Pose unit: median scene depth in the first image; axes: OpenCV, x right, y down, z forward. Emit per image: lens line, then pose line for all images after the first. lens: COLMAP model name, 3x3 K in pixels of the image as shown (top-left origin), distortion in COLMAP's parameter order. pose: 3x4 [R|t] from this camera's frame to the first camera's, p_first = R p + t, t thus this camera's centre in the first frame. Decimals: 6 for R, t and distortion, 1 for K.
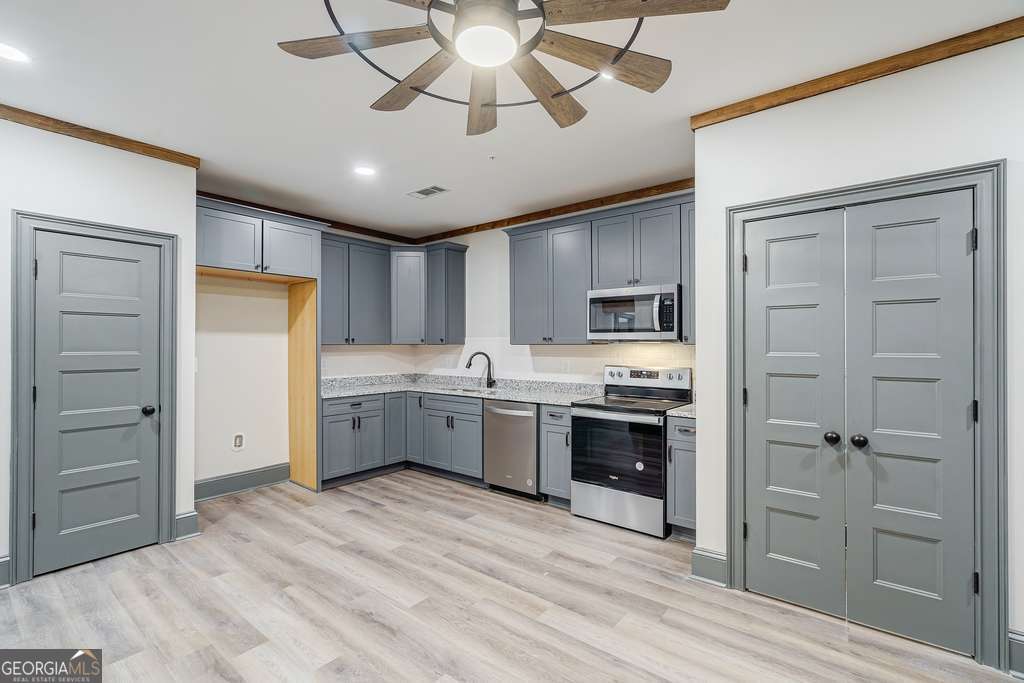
lens RADIAL K [[469.8, 0, 506.4], [0, 469.8, 341.0], [0, 0, 1]] dist [-0.001118, 0.000058]
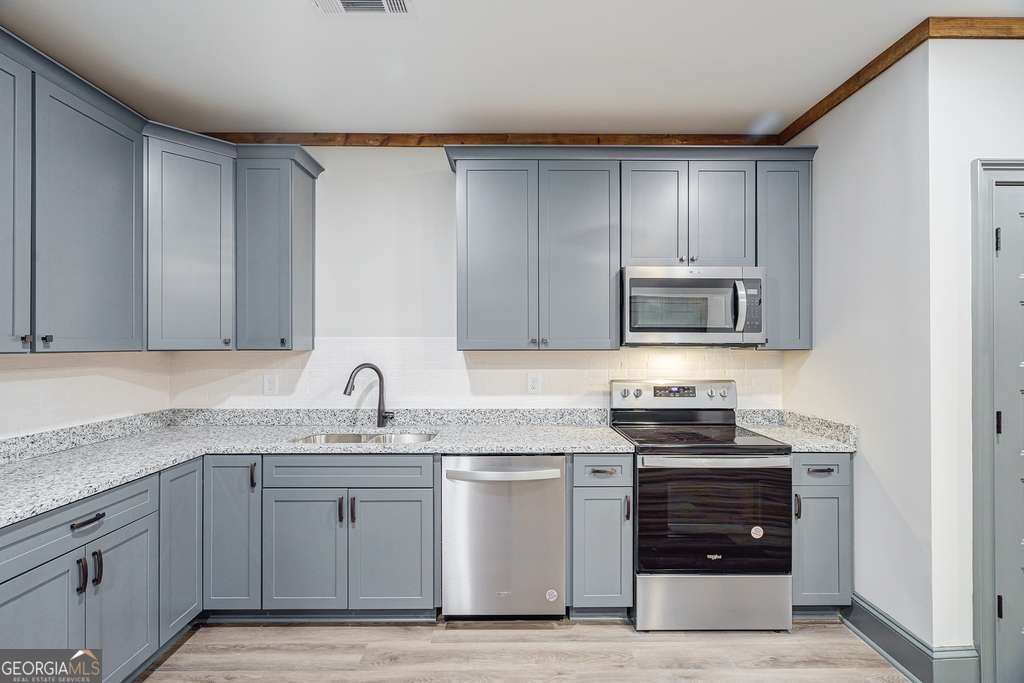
lens RADIAL K [[460.9, 0, 508.7], [0, 460.9, 344.0], [0, 0, 1]] dist [-0.005744, 0.000819]
pose [[0.765920, 0.003886, 0.642925, -0.324201], [-0.005236, 0.999986, 0.000193, -0.000301], [-0.642915, -0.003515, 0.765930, 0.573056]]
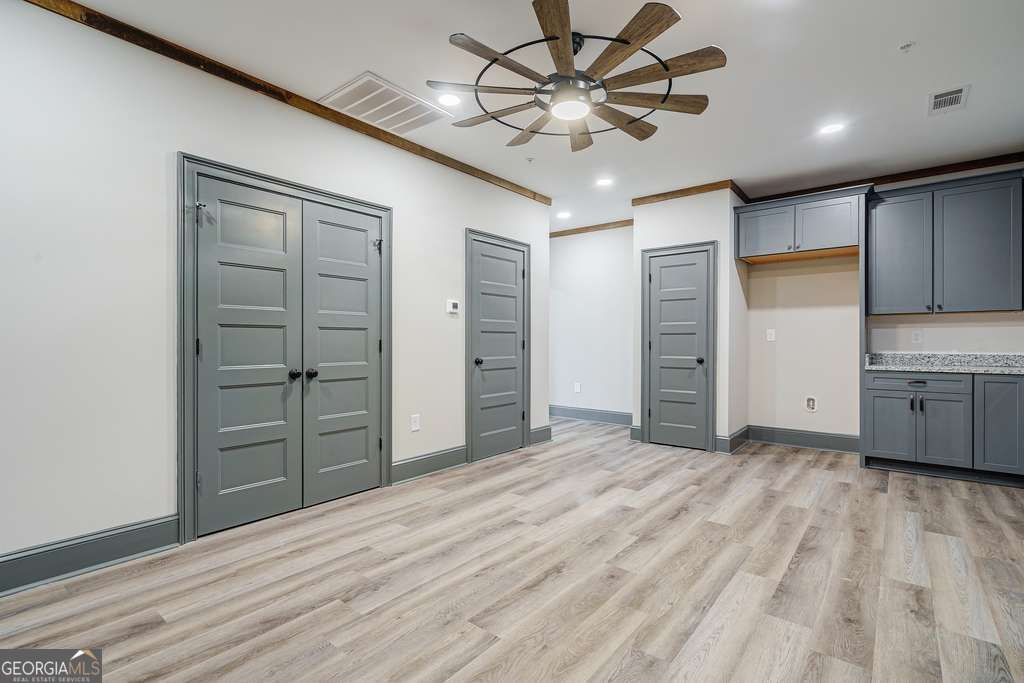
lens RADIAL K [[478.2, 0, 512.0], [0, 478.2, 341.5], [0, 0, 1]] dist [-0.000035, 0.000450]
pose [[0.005729, 0.000335, -0.999984, 0.577652], [0.006174, 0.999981, 0.000371, 0.062024], [0.999965, -0.006176, 0.005727, 0.288489]]
